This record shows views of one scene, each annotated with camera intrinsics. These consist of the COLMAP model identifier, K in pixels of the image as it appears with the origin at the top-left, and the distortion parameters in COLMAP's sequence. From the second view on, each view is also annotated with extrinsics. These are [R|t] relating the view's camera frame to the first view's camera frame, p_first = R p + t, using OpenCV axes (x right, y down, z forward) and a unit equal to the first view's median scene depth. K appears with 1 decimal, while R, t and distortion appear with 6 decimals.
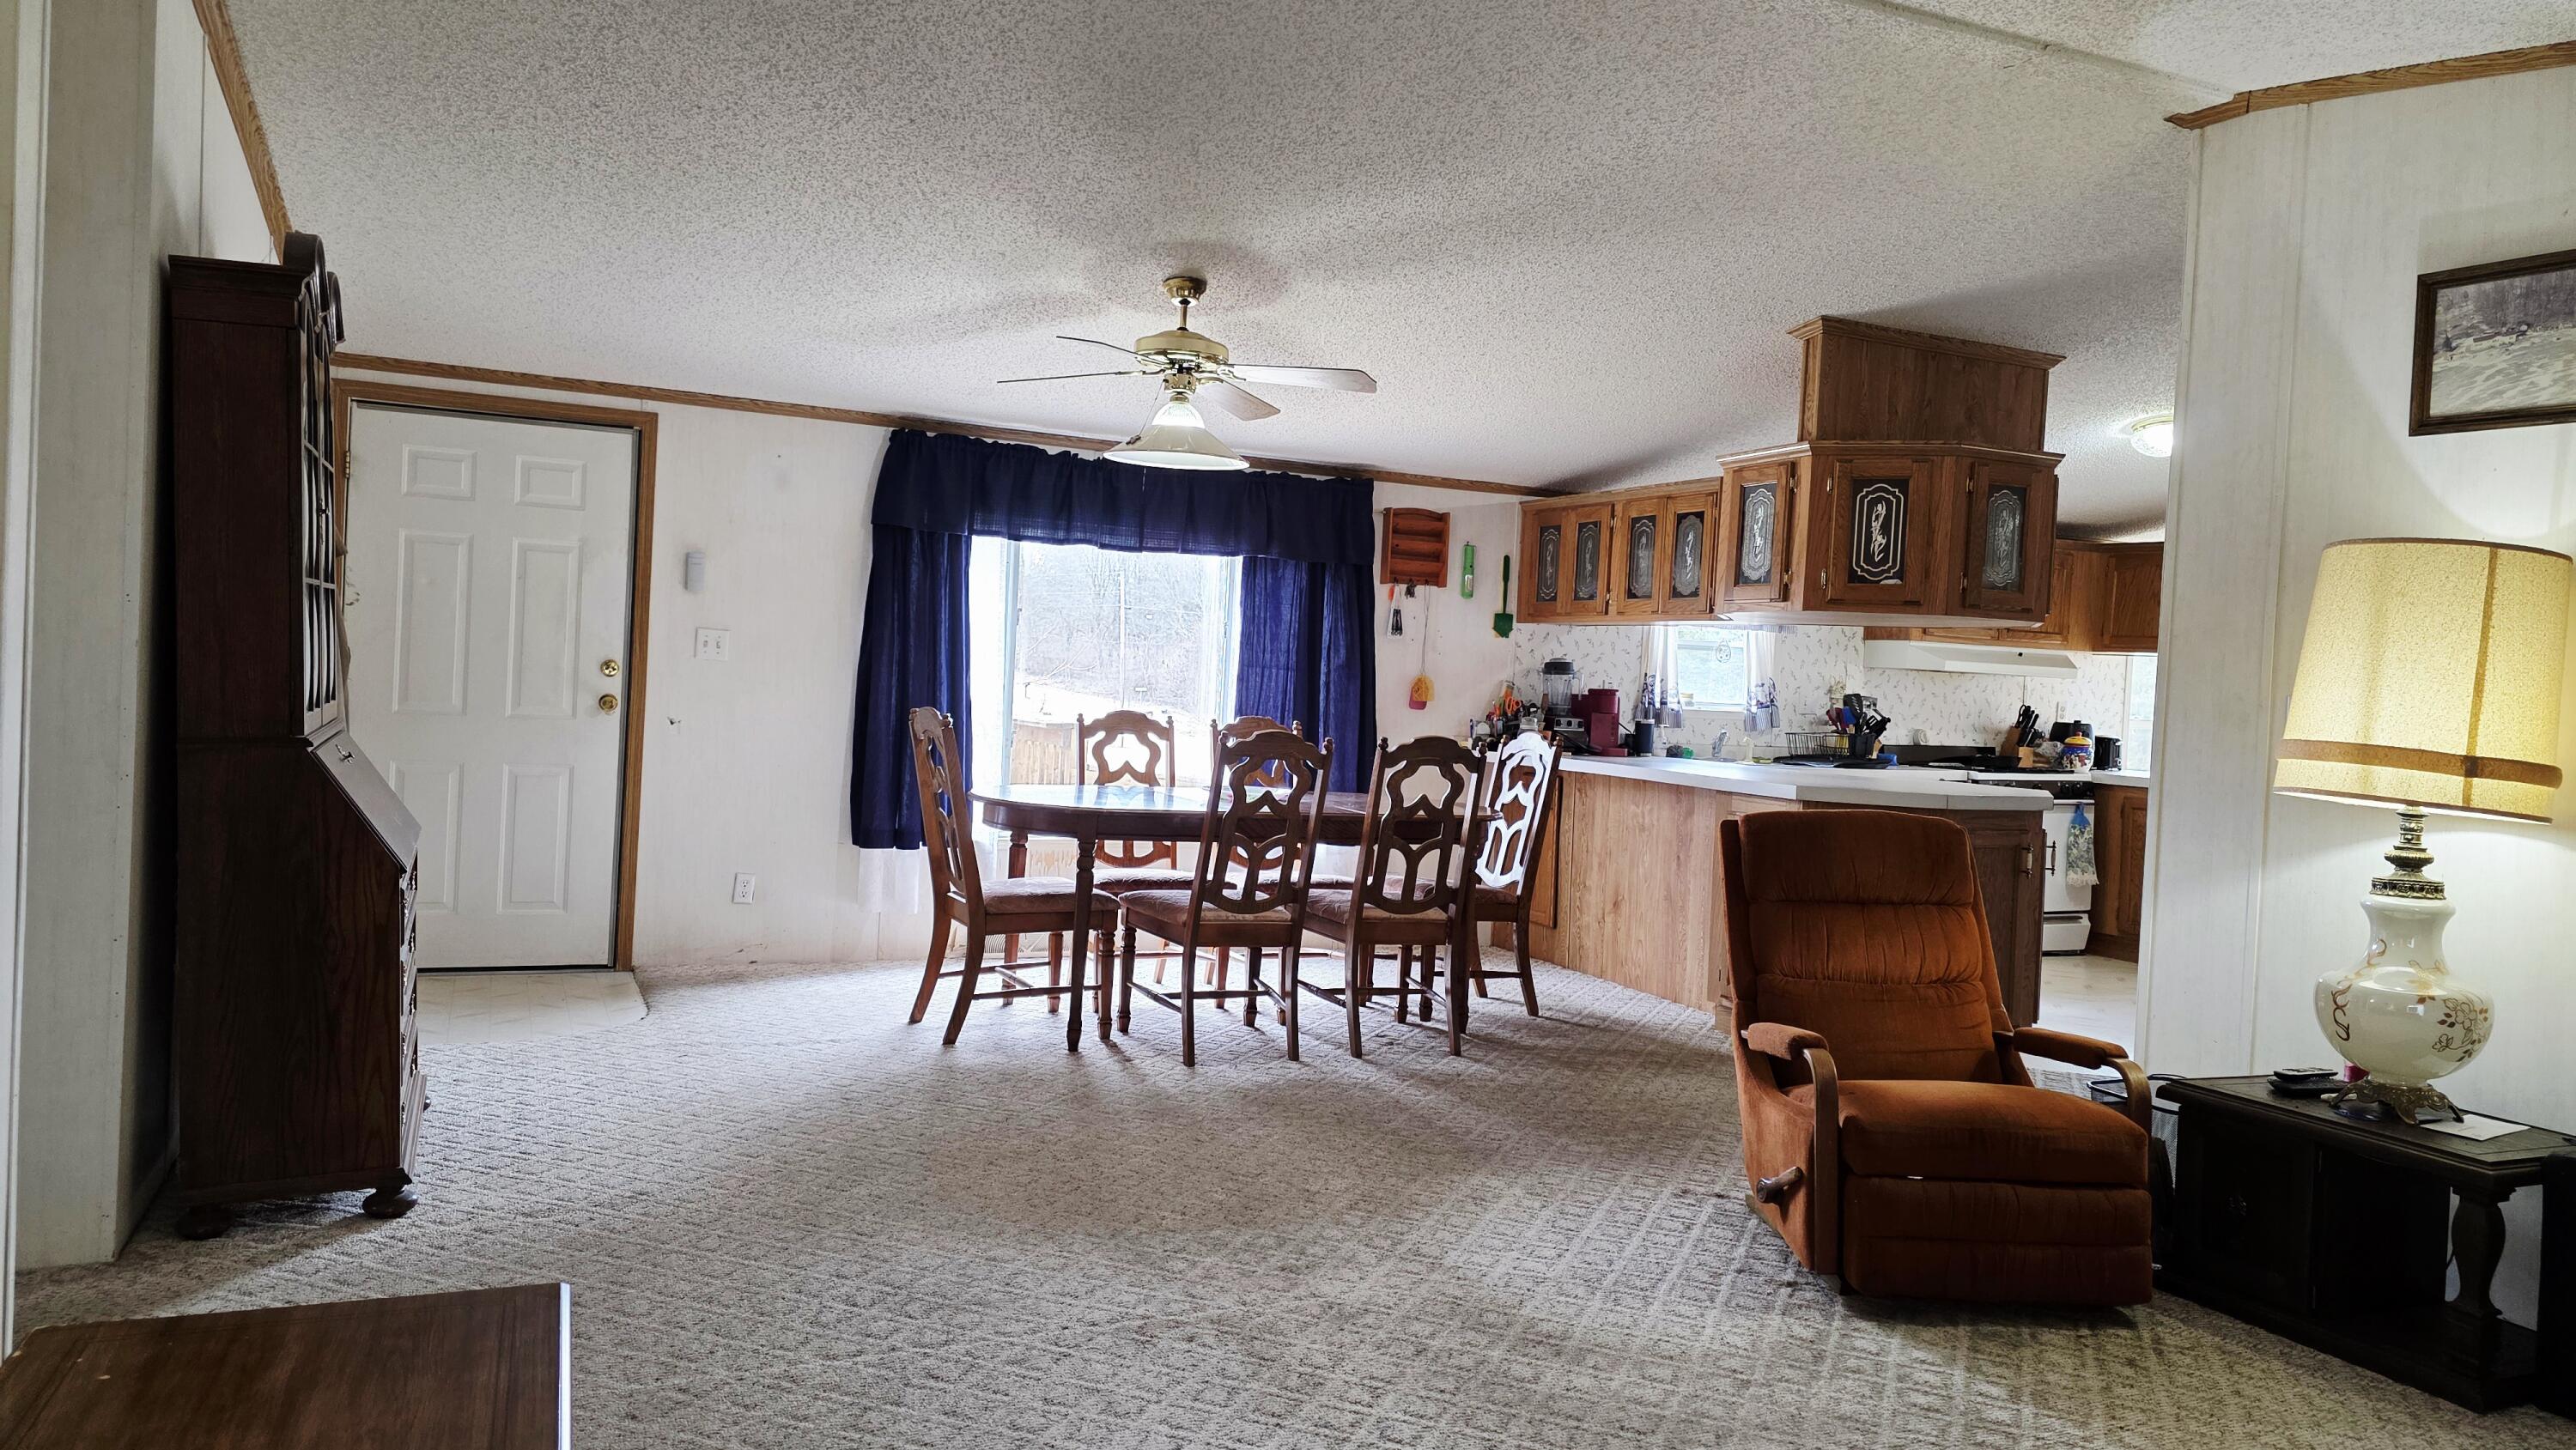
lens RADIAL K [[1689.8, 0, 1288.0], [0, 1689.8, 725.0], [0, 0, 1]] dist [-0.004636, -0.004616]
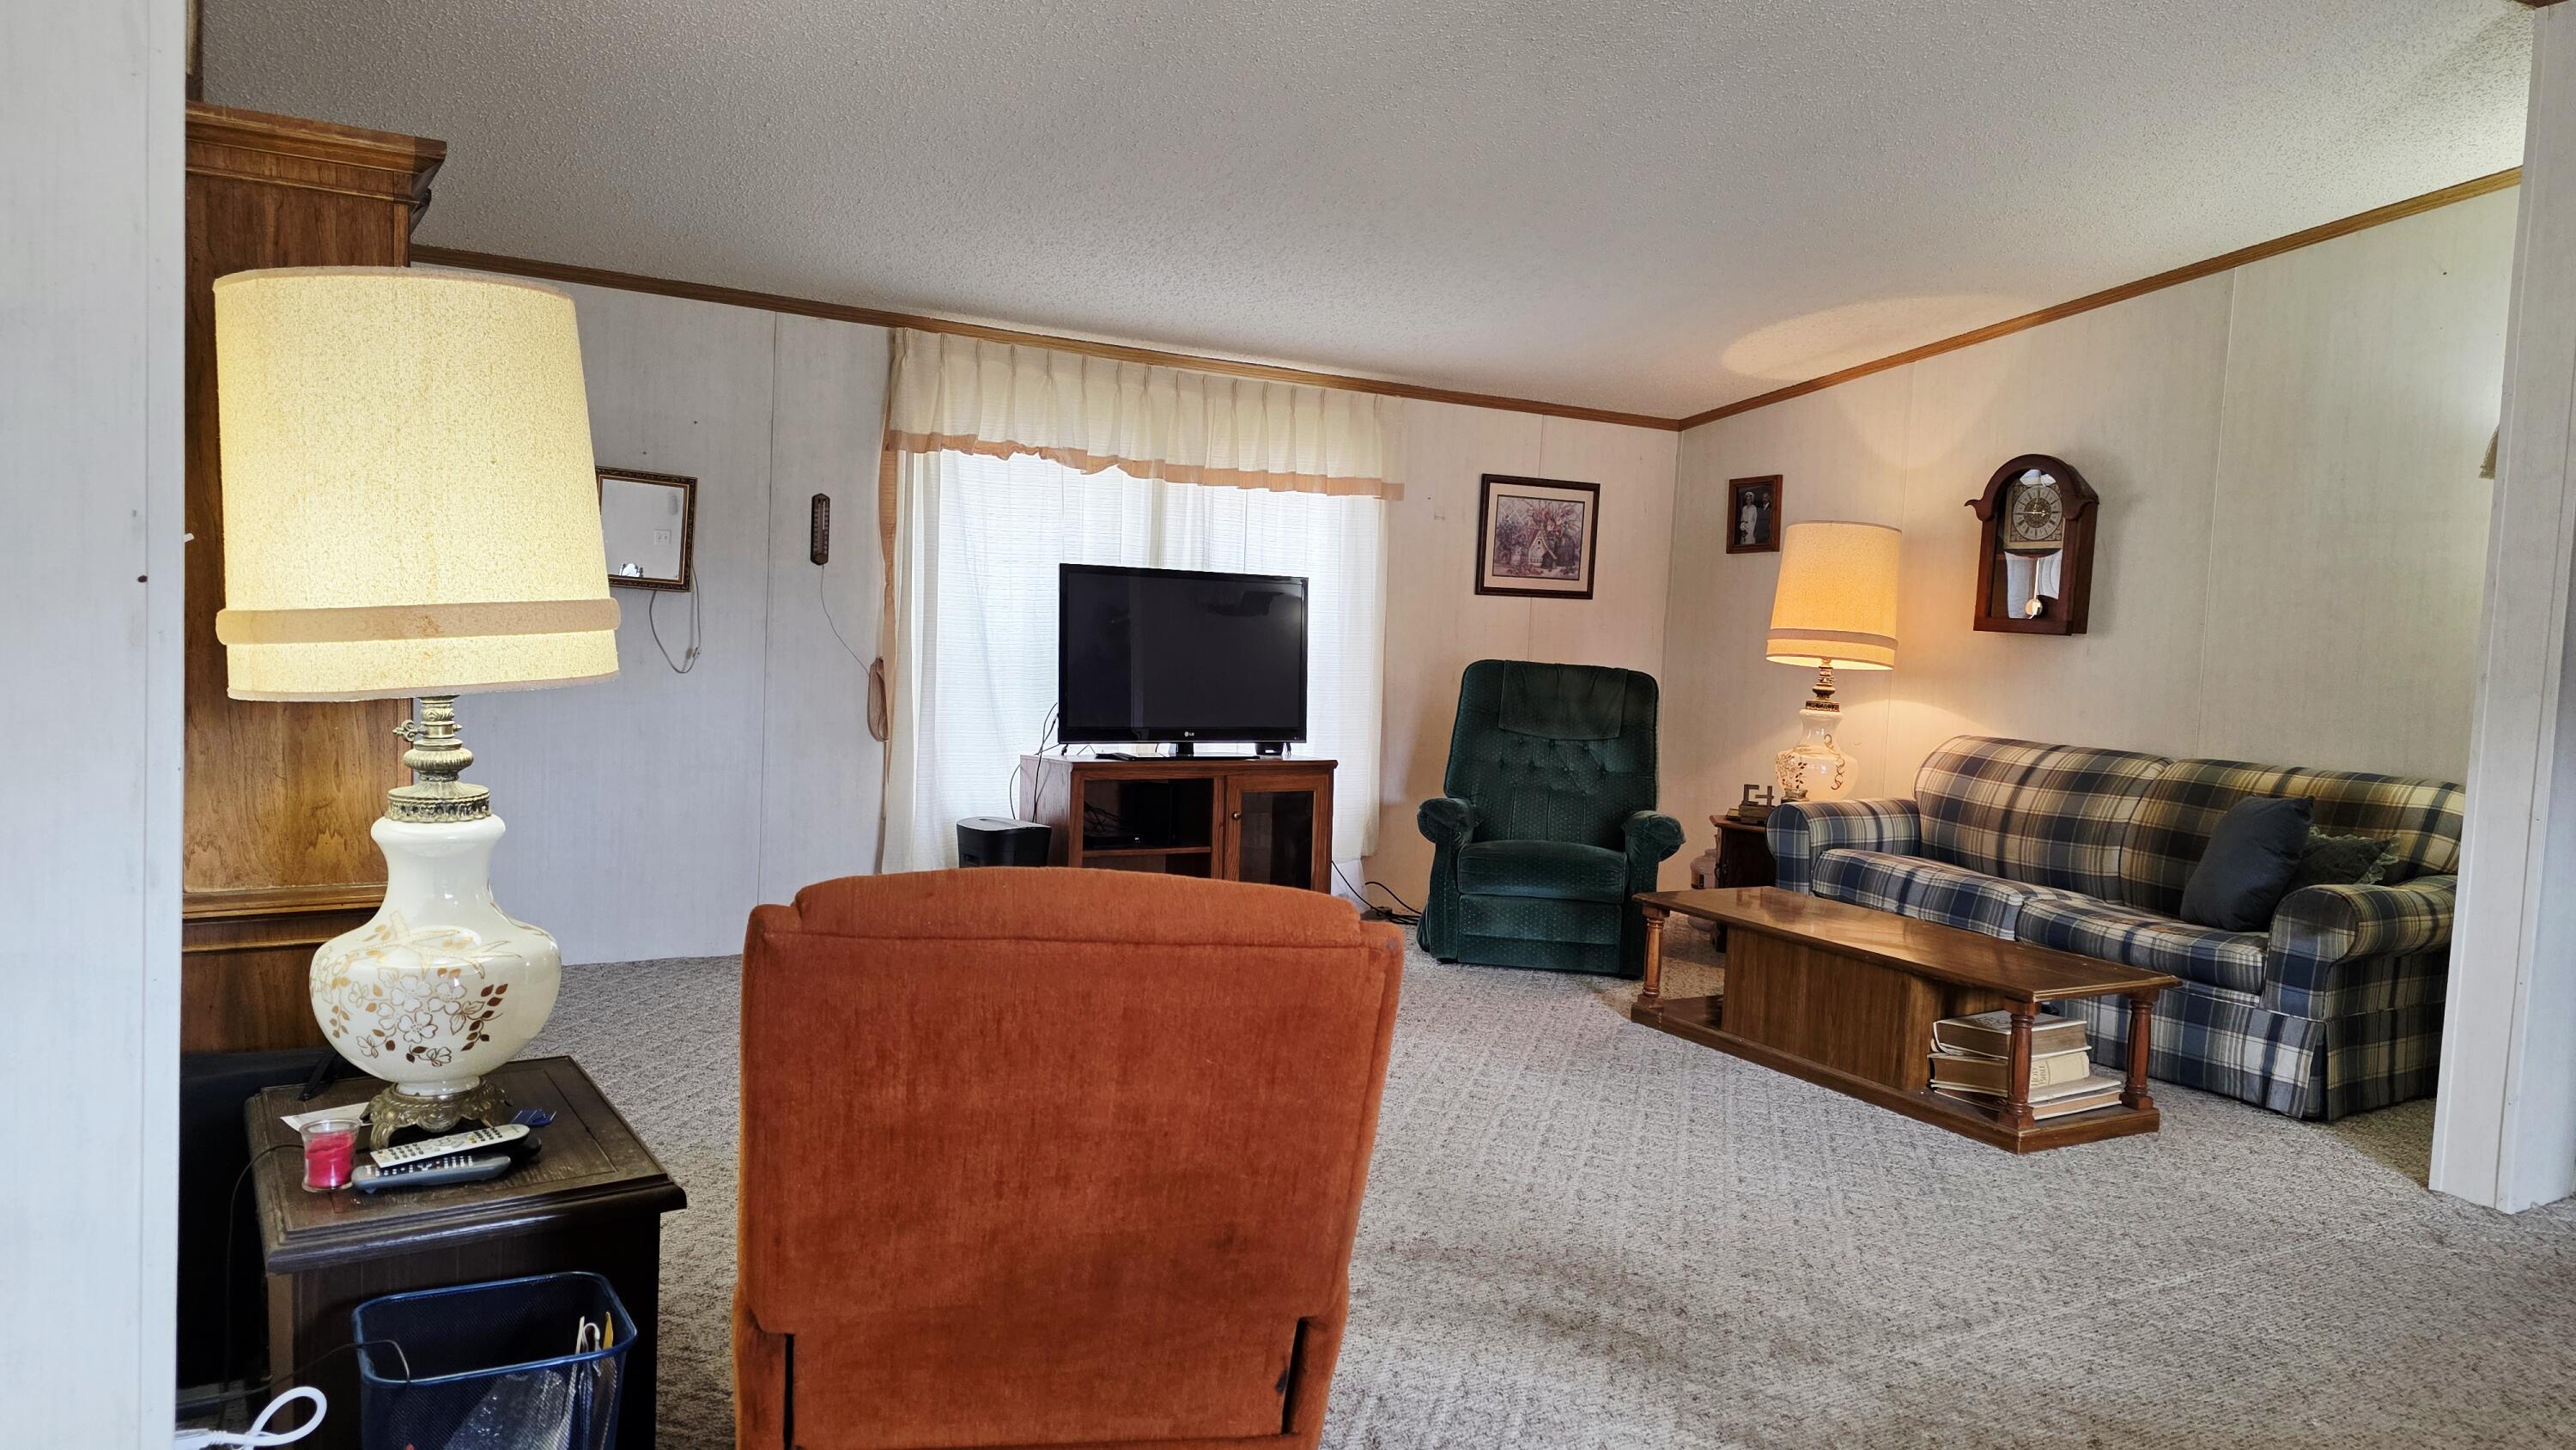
lens RADIAL K [[1688.6, 0, 1288.0], [0, 1688.6, 725.0], [0, 0, 1]] dist [0.064998, -0.001004]
pose [[-0.984707, -0.091089, -0.148507, 0.475845], [-0.103983, 0.991235, 0.081494, -0.023190], [0.139782, 0.095690, -0.985548, 1.889457]]
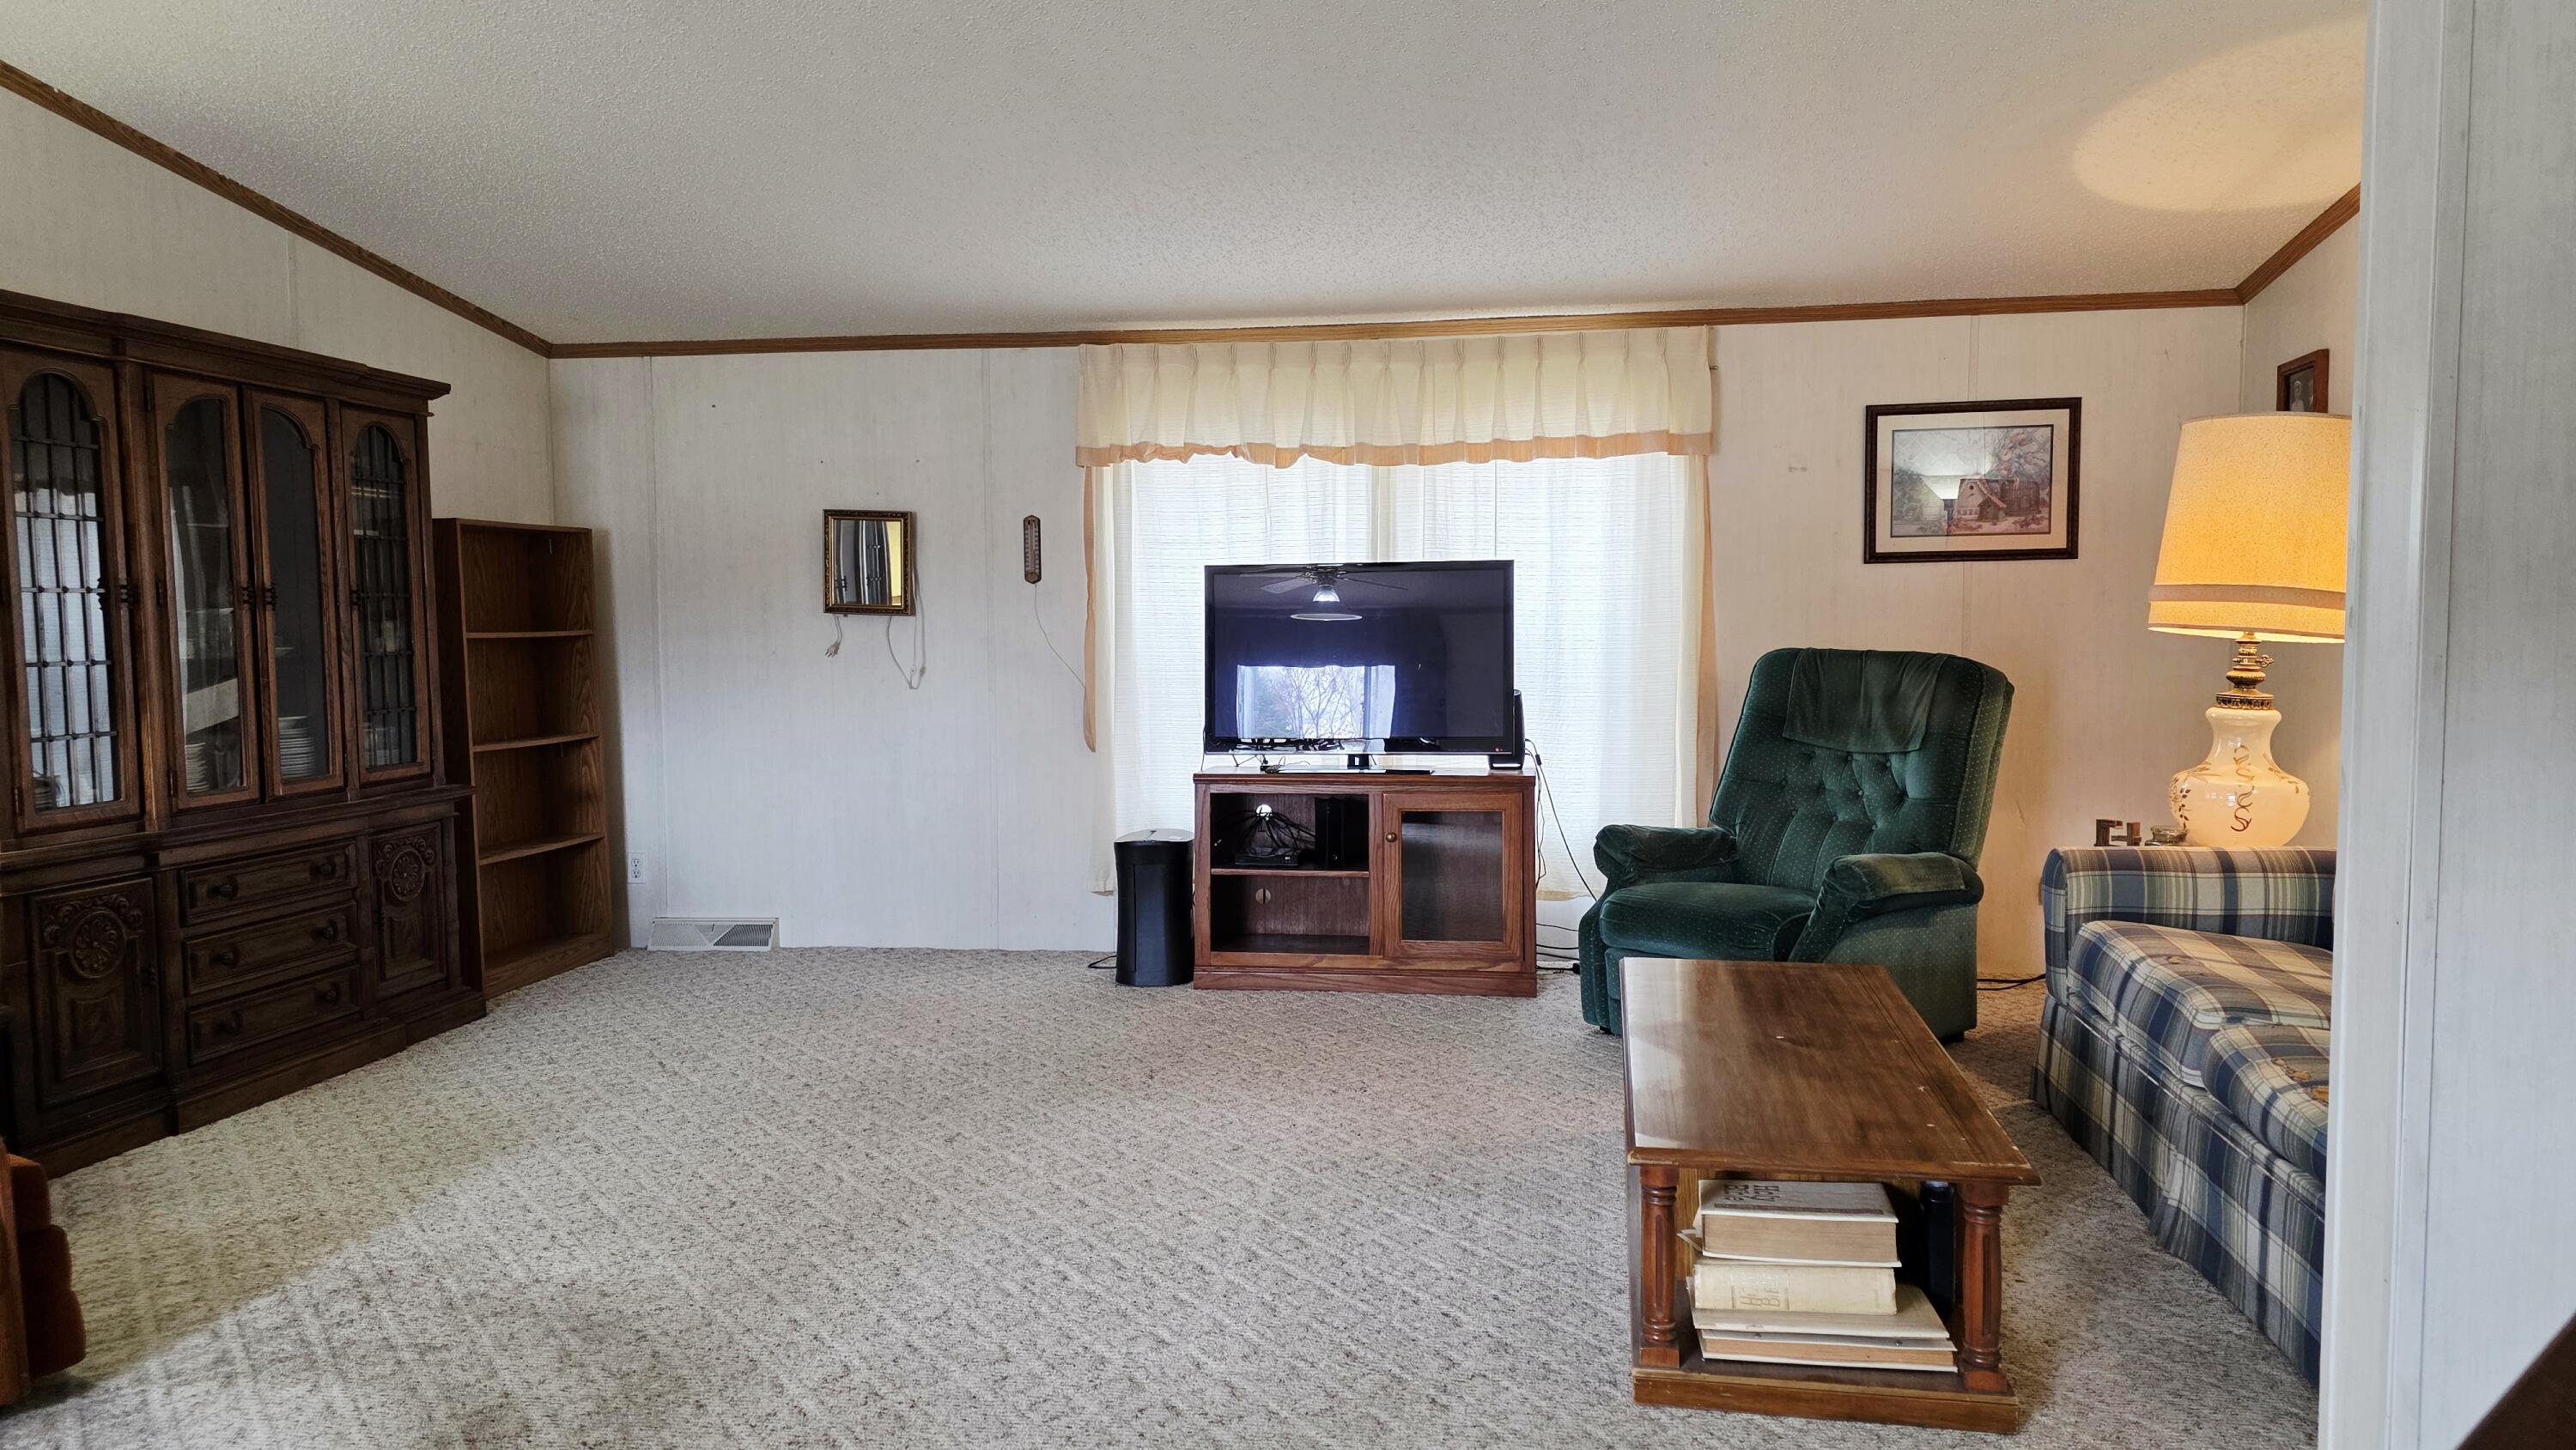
lens RADIAL K [[1689.8, 0, 1288.0], [0, 1689.8, 725.0], [0, 0, 1]] dist [-0.004636, -0.004616]
pose [[-0.834115, -0.084949, 0.545009, -0.584870], [-0.021944, 0.992398, 0.121098, -0.071614], [-0.551153, 0.089050, -0.829638, 1.445869]]
